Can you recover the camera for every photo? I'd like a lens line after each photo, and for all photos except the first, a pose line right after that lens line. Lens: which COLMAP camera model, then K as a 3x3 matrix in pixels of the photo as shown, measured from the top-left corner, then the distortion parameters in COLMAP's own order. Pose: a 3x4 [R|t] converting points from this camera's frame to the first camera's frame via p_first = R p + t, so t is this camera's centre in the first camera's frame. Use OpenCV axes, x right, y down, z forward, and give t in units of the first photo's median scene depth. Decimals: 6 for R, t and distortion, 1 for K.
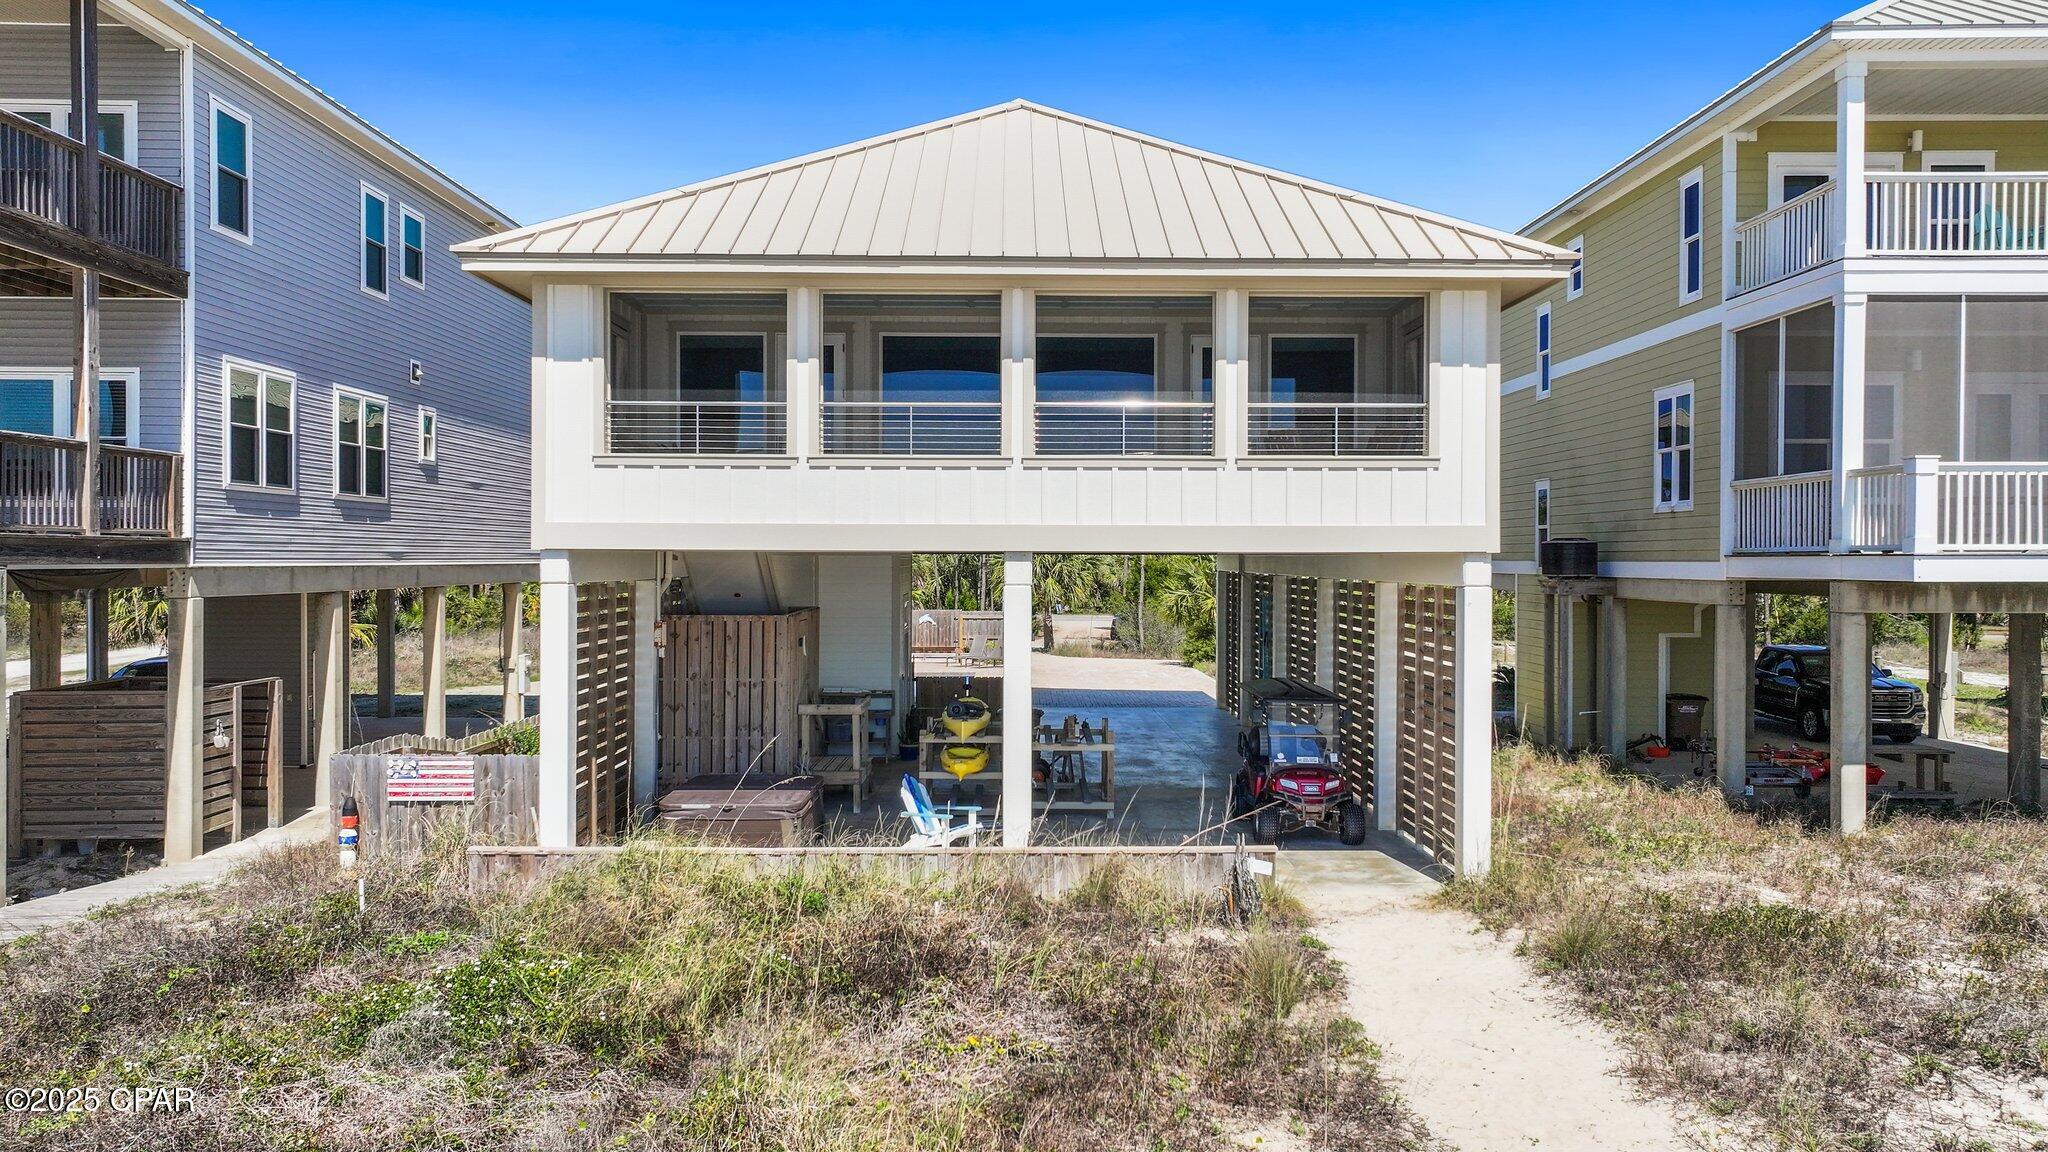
lens RADIAL K [[1512.6, 0, 1024.0], [0, 1512.6, 576.0], [0, 0, 1]] dist [-0.003303, -0.001403]
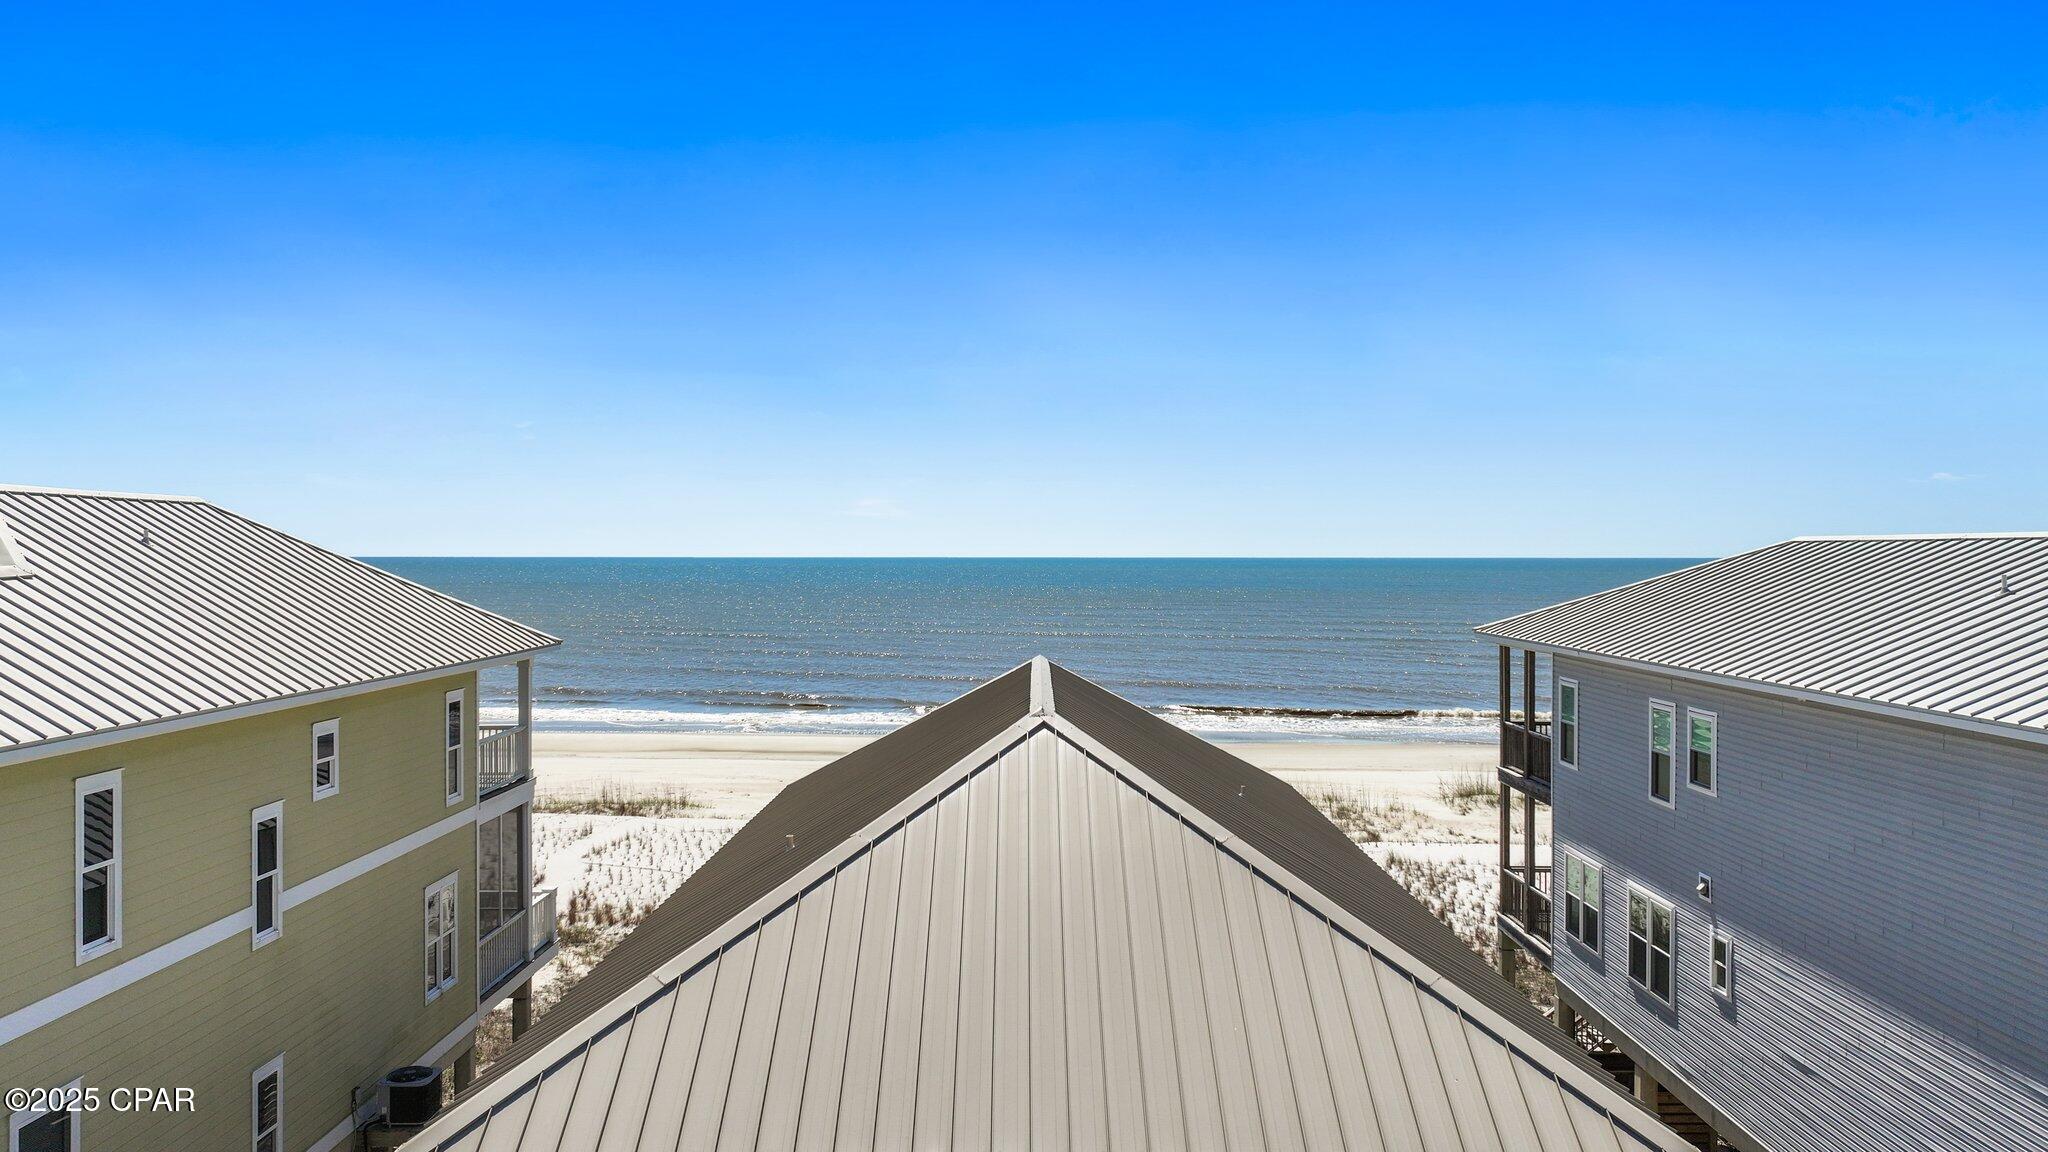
lens RADIAL K [[1500.8, 0, 1024.0], [0, 1500.8, 576.0], [0, 0, 1]] dist [-0.000774, -0.000878]
pose [[-0.999934, -0.004585, 0.010548, -0.000155], [-0.004318, 0.999675, 0.025108, -0.351011], [-0.010660, 0.025060, -0.999629, 1.948582]]
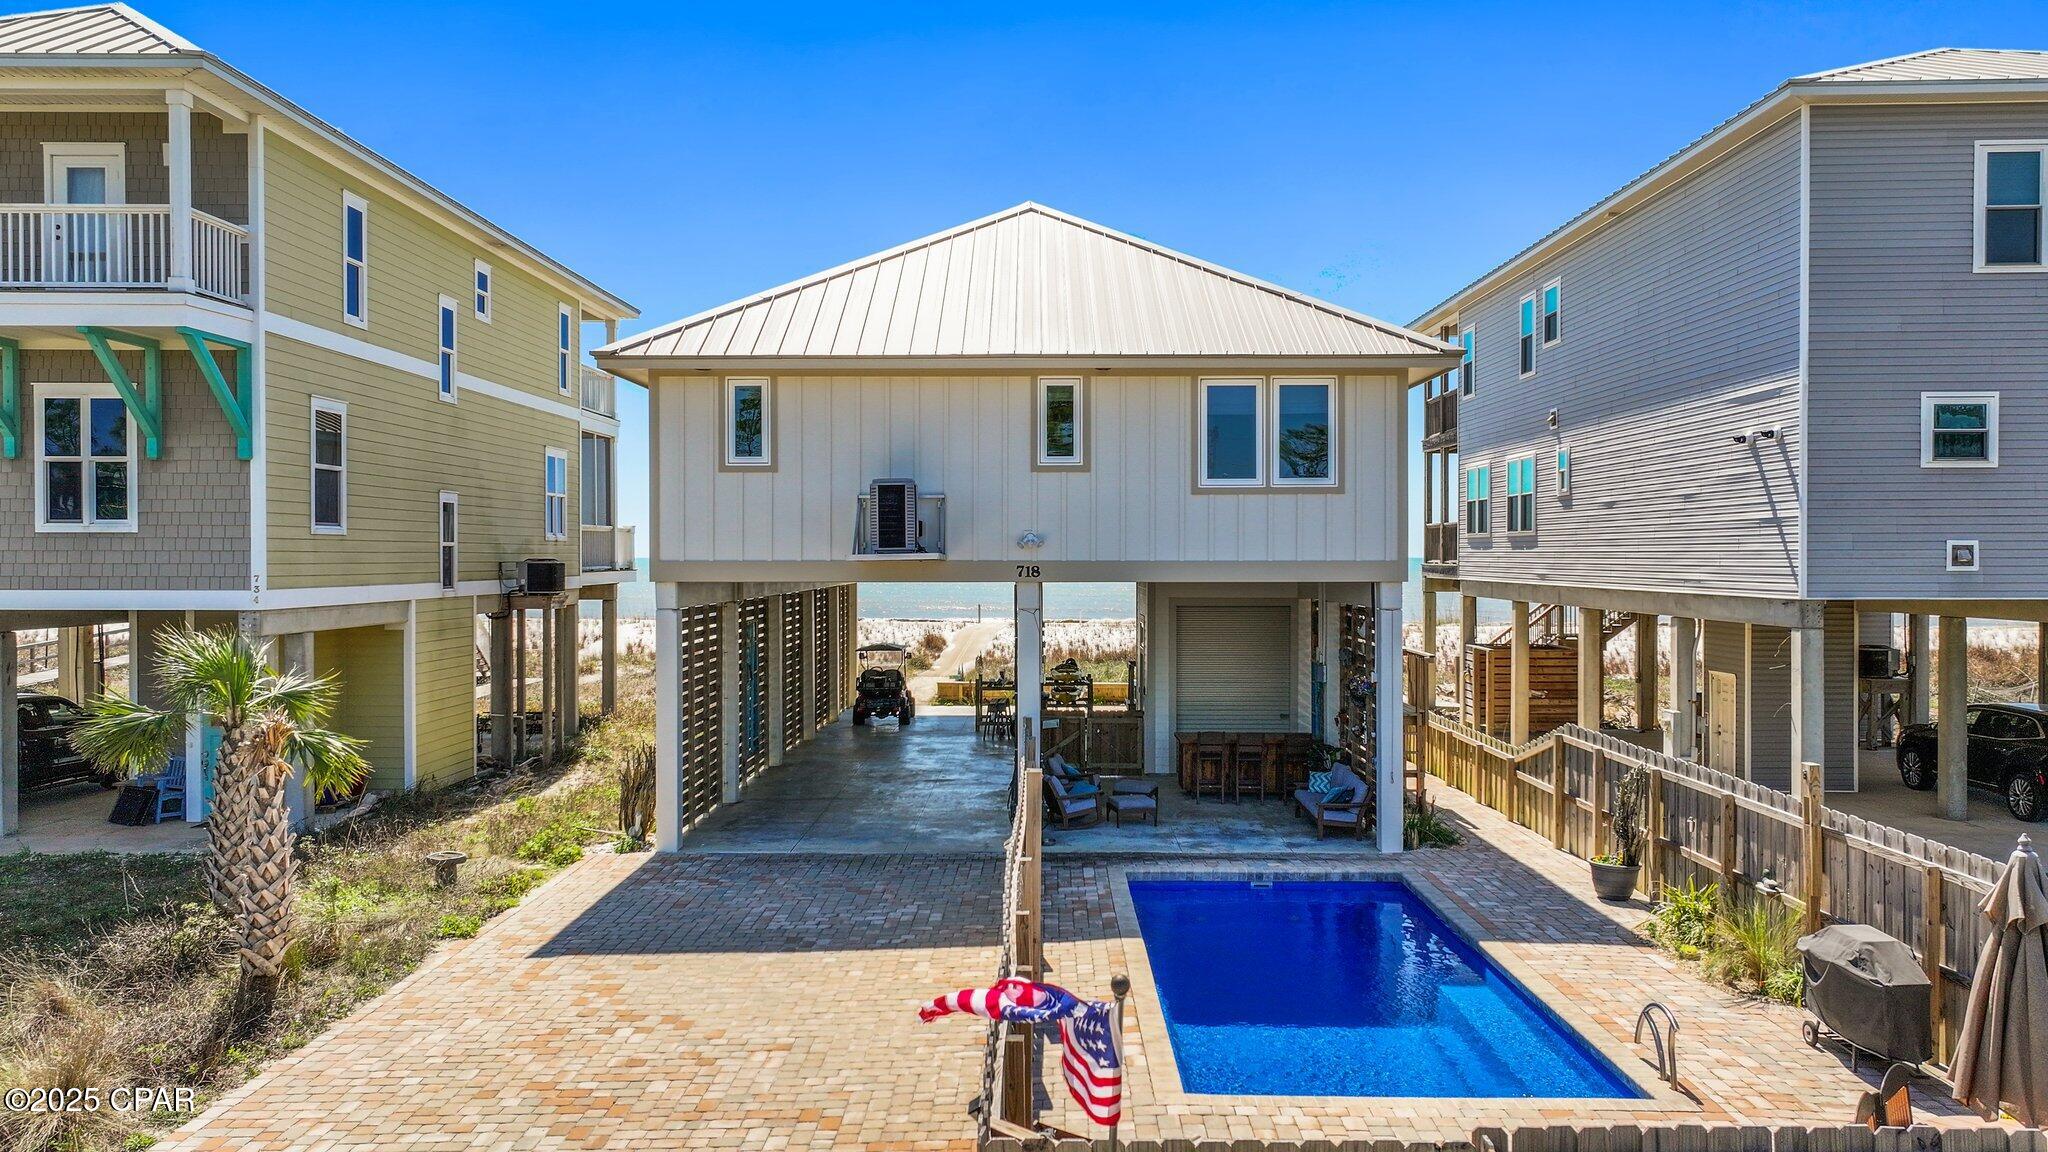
lens RADIAL K [[1512.6, 0, 1024.0], [0, 1512.6, 576.0], [0, 0, 1]] dist [-0.003303, -0.001403]
pose [[-0.999706, -0.003270, 0.024028, -0.025286], [-0.002608, 0.999617, 0.027560, -0.046088], [-0.024109, 0.027490, -0.999331, 2.222509]]
